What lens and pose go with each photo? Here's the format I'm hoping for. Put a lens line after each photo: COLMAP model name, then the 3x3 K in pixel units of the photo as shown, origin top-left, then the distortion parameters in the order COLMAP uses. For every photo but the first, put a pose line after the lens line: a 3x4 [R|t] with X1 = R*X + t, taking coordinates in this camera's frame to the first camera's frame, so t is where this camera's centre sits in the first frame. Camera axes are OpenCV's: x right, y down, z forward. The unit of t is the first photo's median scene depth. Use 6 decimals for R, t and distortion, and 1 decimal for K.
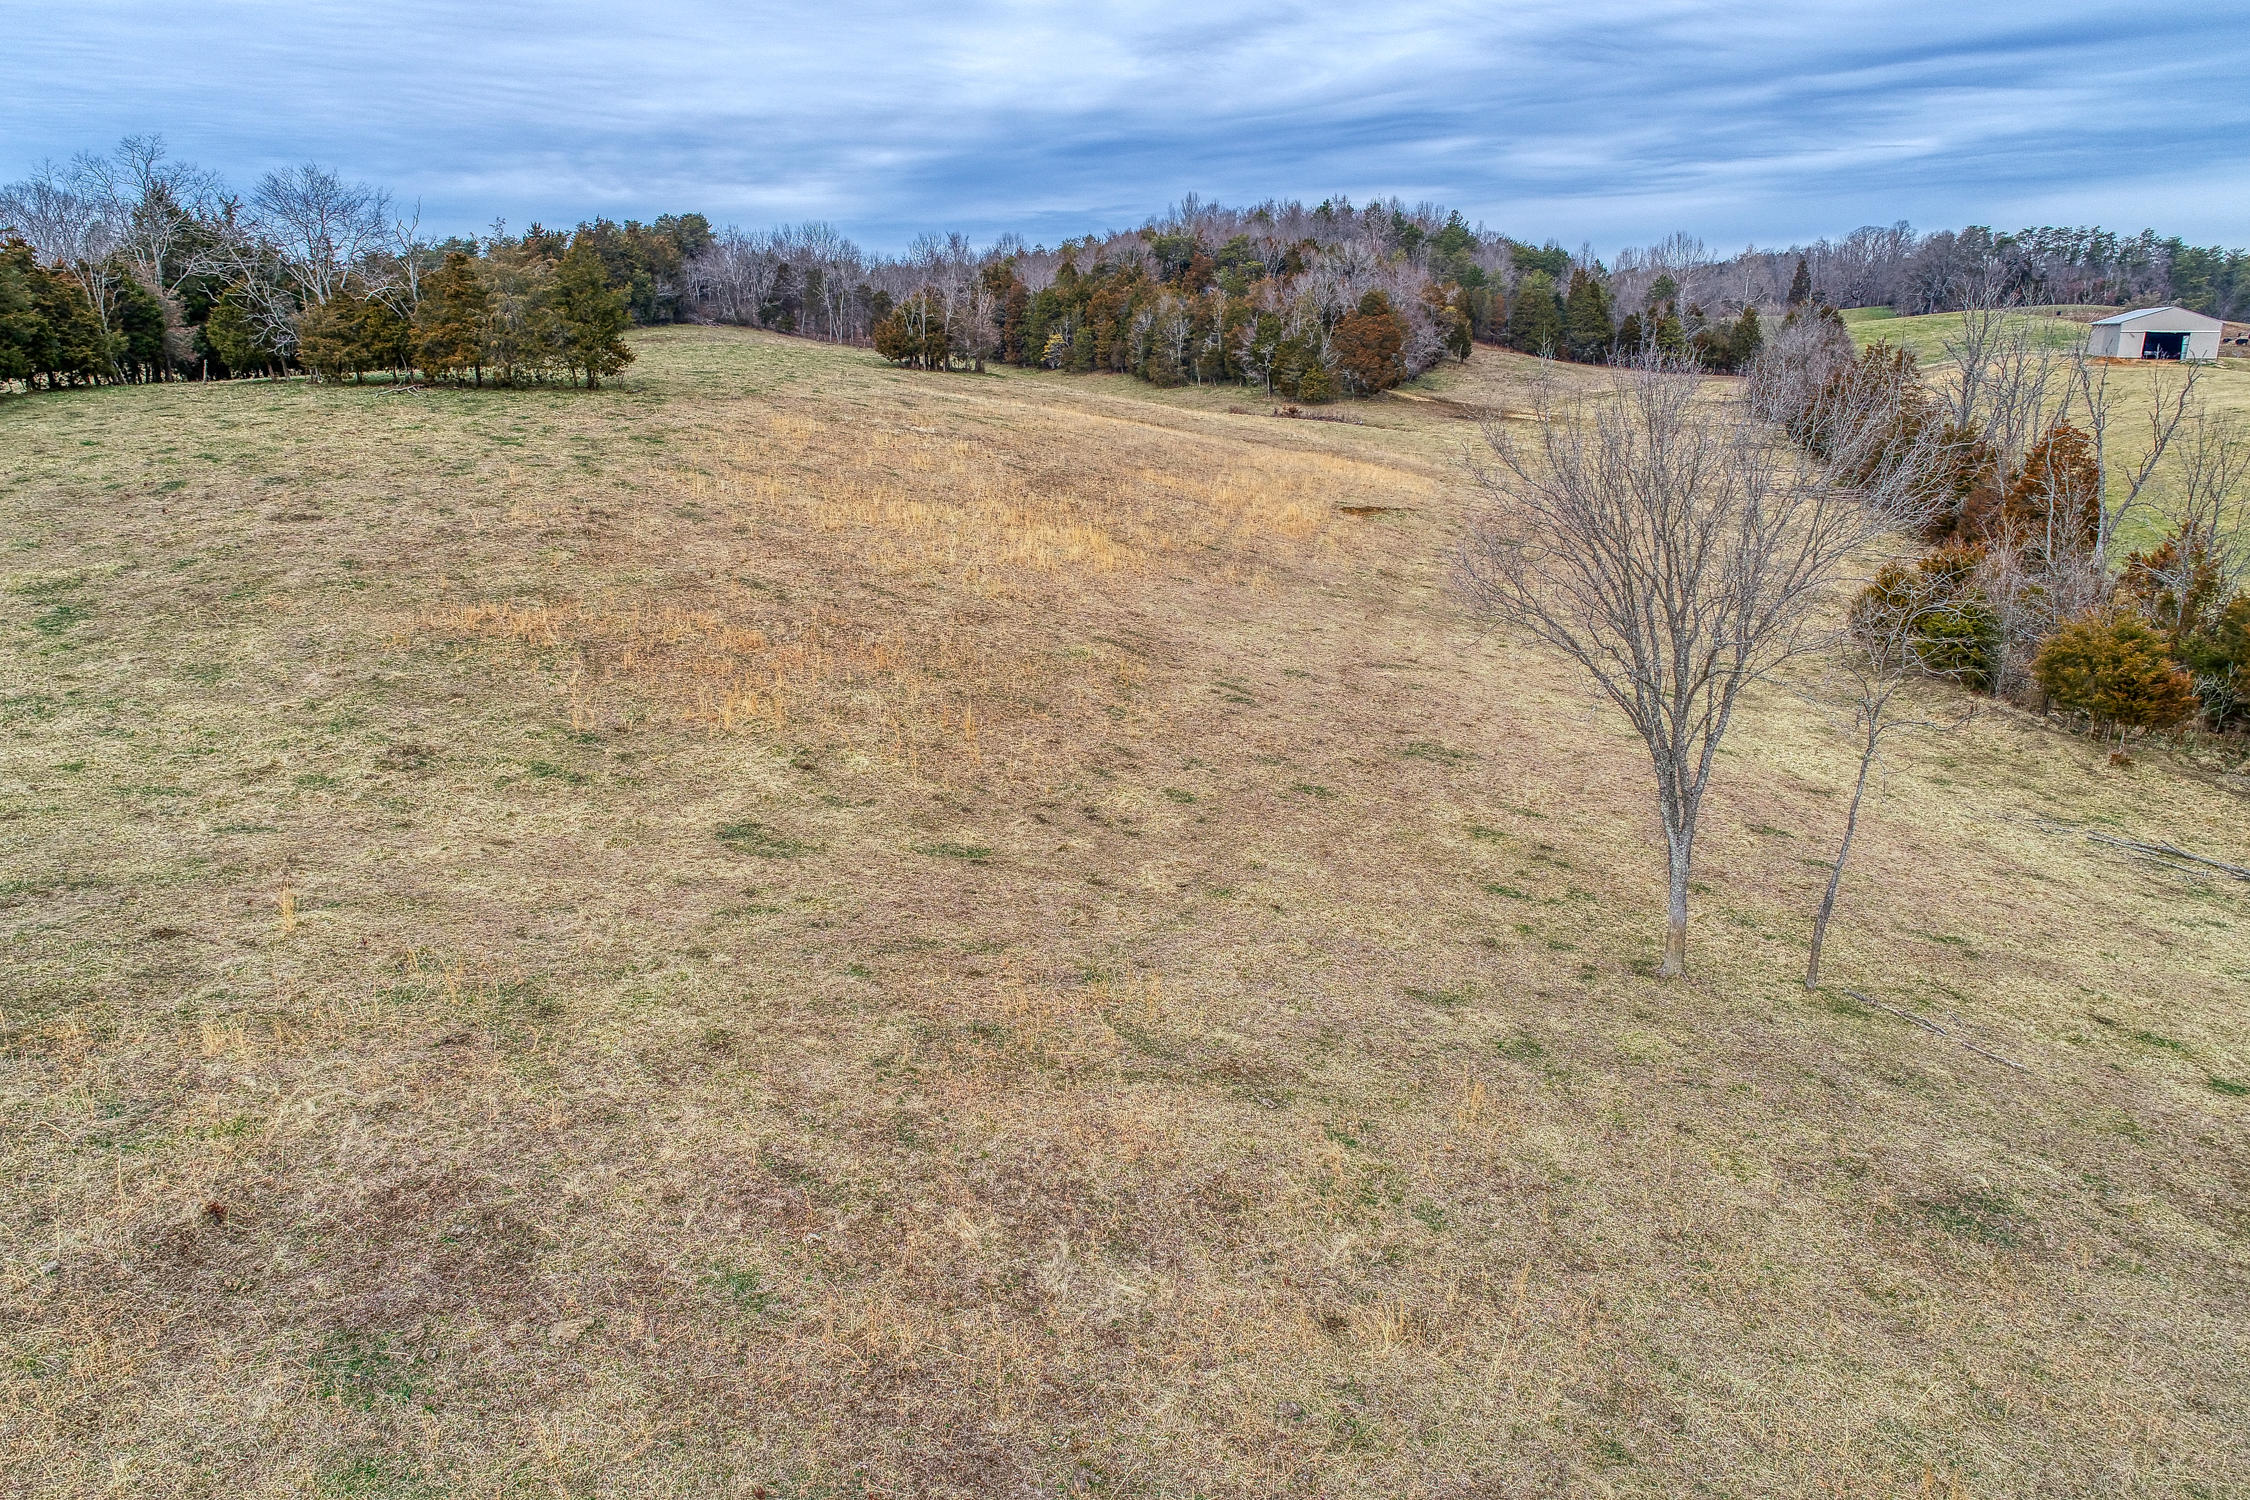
lens RADIAL K [[1558.1, 0, 1134.2], [0, 1558.1, 791.5], [0, 0, 1]] dist [0.004009, 0.004848]
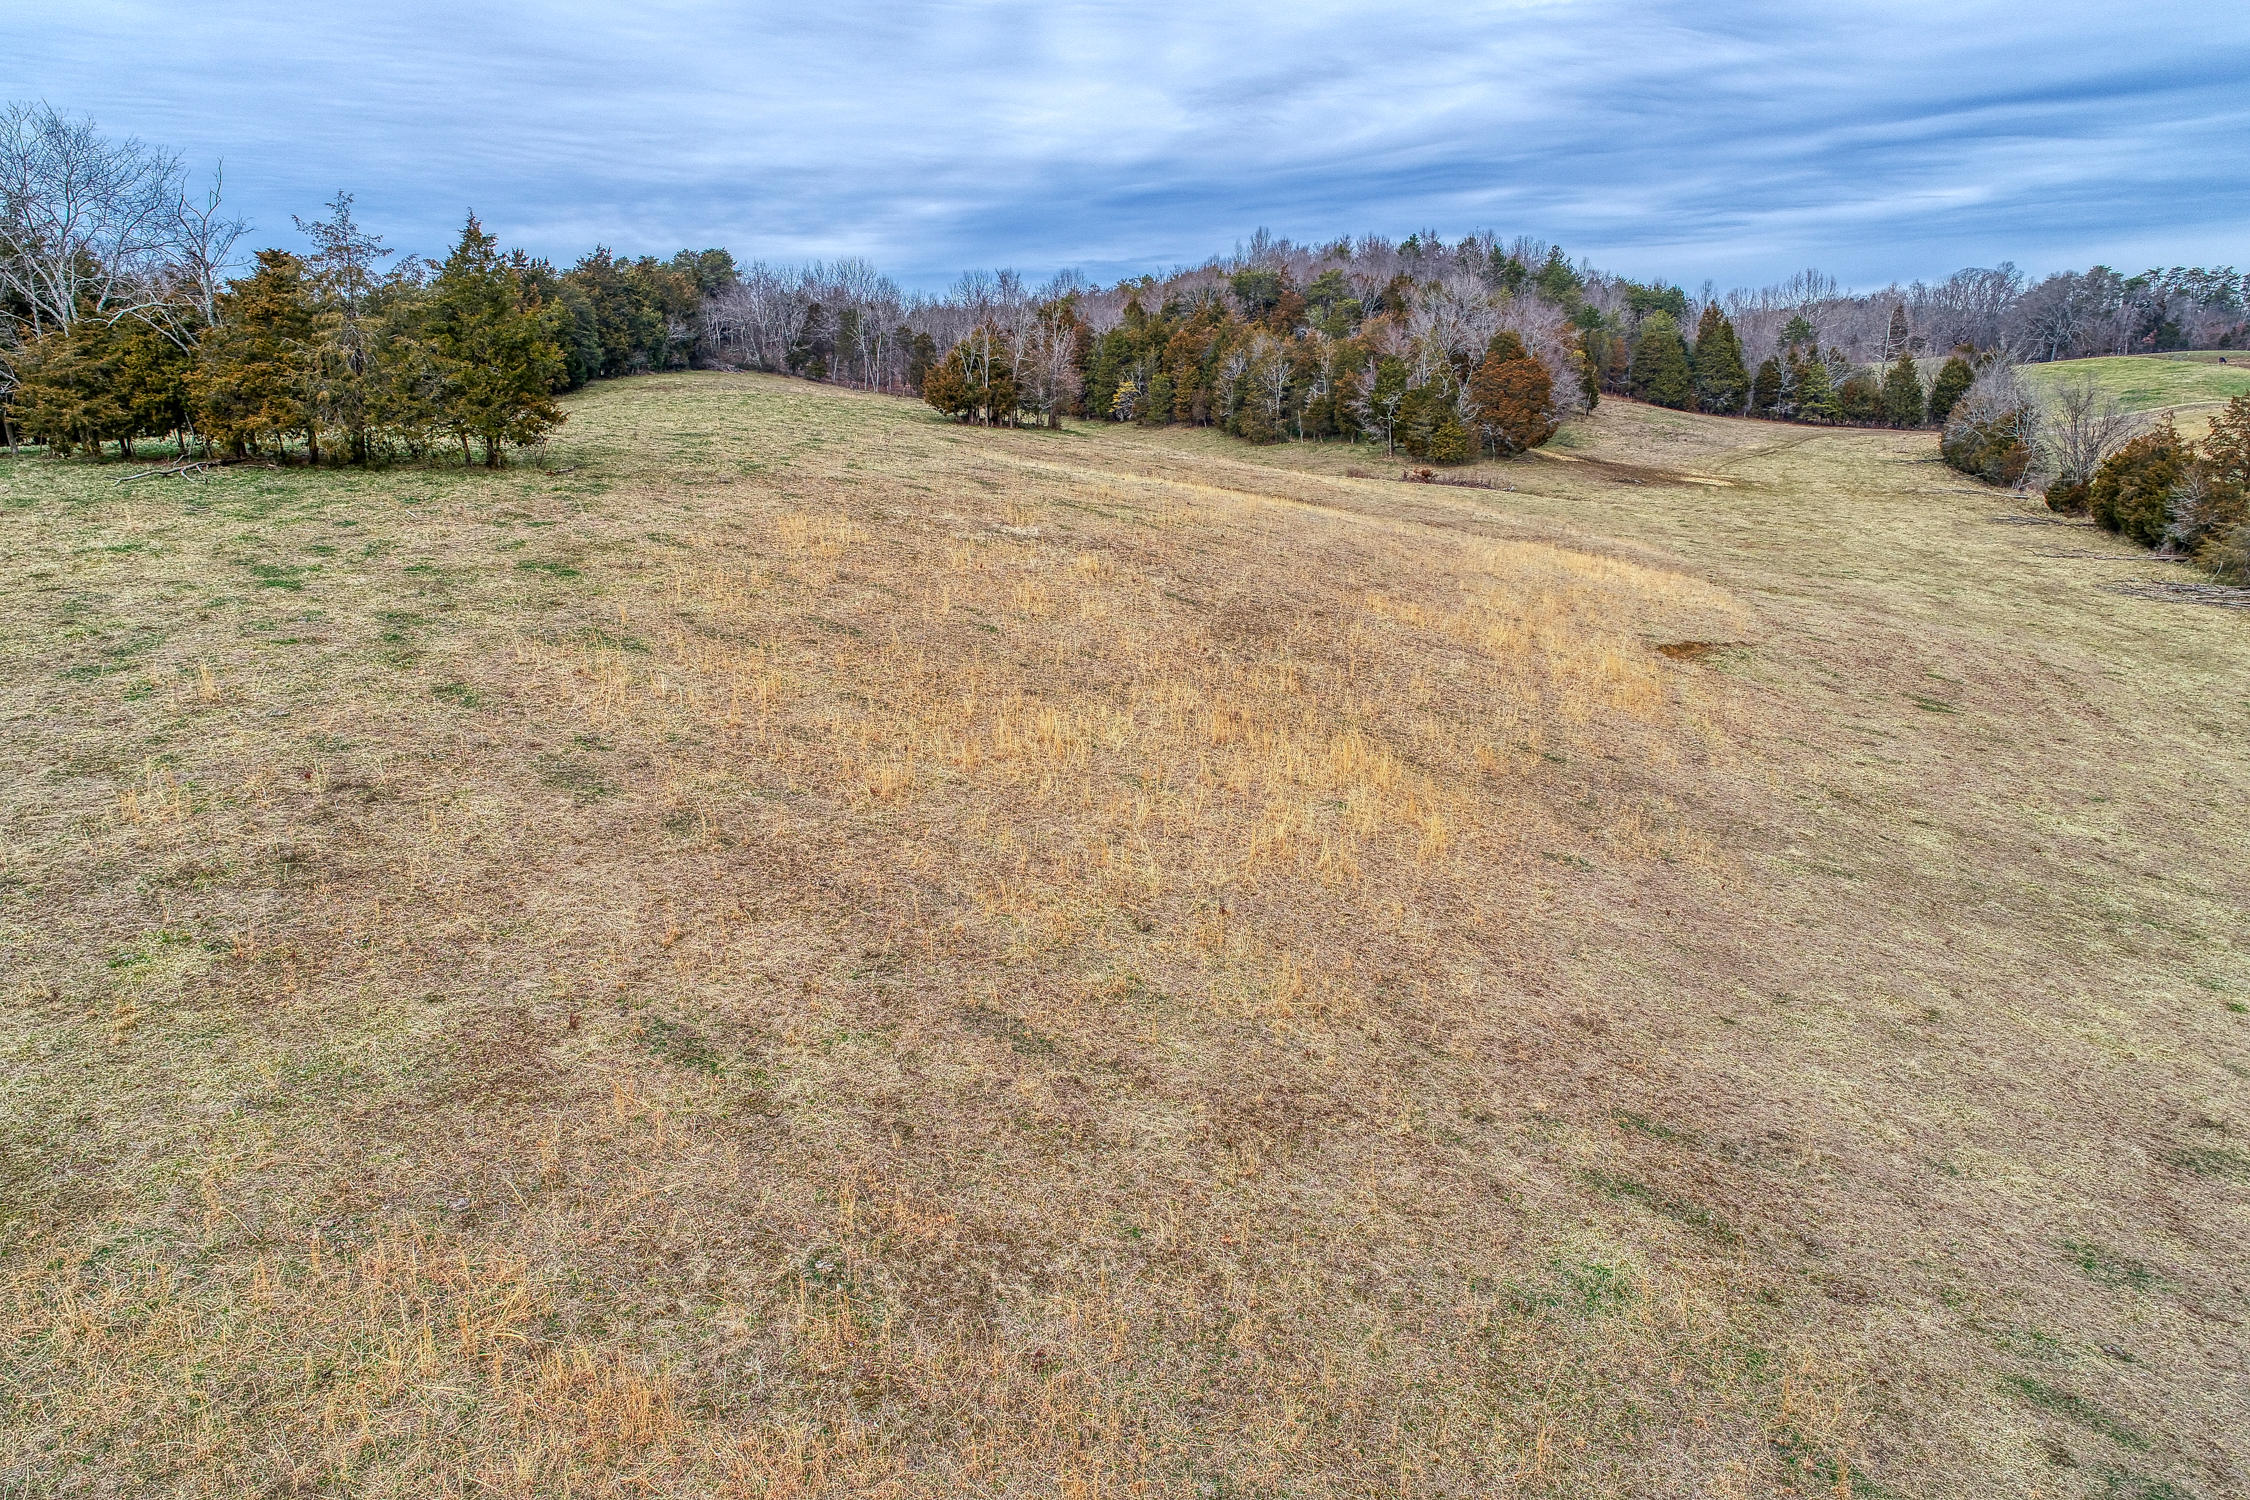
lens RADIAL K [[1558.1, 0, 1127.1], [0, 1558.1, 747.6], [0, 0, 1]] dist [0.004009, 0.004848]
pose [[0.999777, 0.006216, -0.020187, -0.031566], [-0.007312, 0.998478, -0.054673, -0.044095], [0.019817, 0.054808, 0.998300, 0.150362]]
